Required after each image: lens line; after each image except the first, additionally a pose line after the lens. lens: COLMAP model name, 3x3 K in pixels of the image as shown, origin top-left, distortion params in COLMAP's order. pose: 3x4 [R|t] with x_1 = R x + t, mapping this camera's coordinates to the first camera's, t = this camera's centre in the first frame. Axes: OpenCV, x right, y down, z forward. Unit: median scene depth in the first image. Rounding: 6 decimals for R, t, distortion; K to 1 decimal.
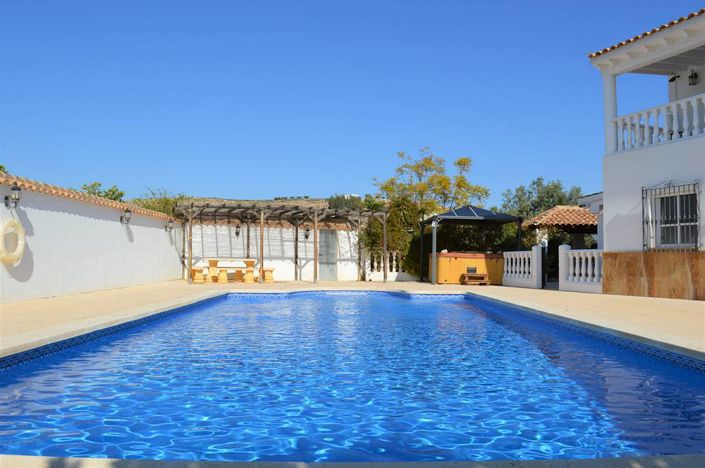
lens RADIAL K [[570.9, 0, 352.5], [0, 570.9, 234.0], [0, 0, 1]] dist [-0.077239, 0.000700]
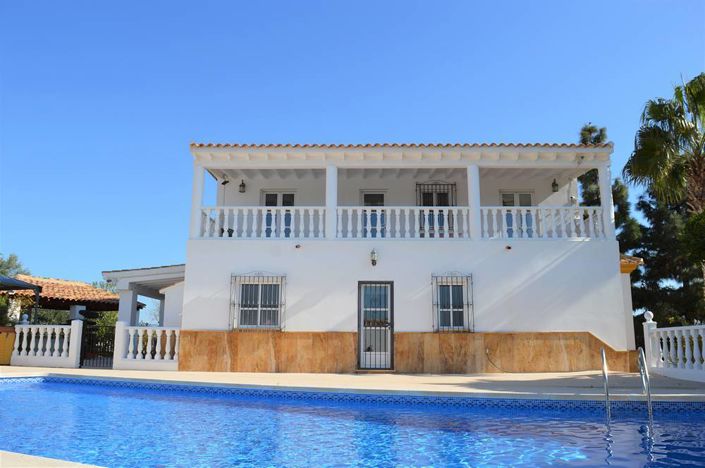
lens RADIAL K [[570.9, 0, 352.5], [0, 570.9, 234.0], [0, 0, 1]] dist [-0.077239, 0.000700]
pose [[0.388851, 0.181551, 0.903235, -0.443717], [-0.048031, 0.983053, -0.176917, 0.030005], [-0.920048, 0.025411, 0.390981, 0.327244]]
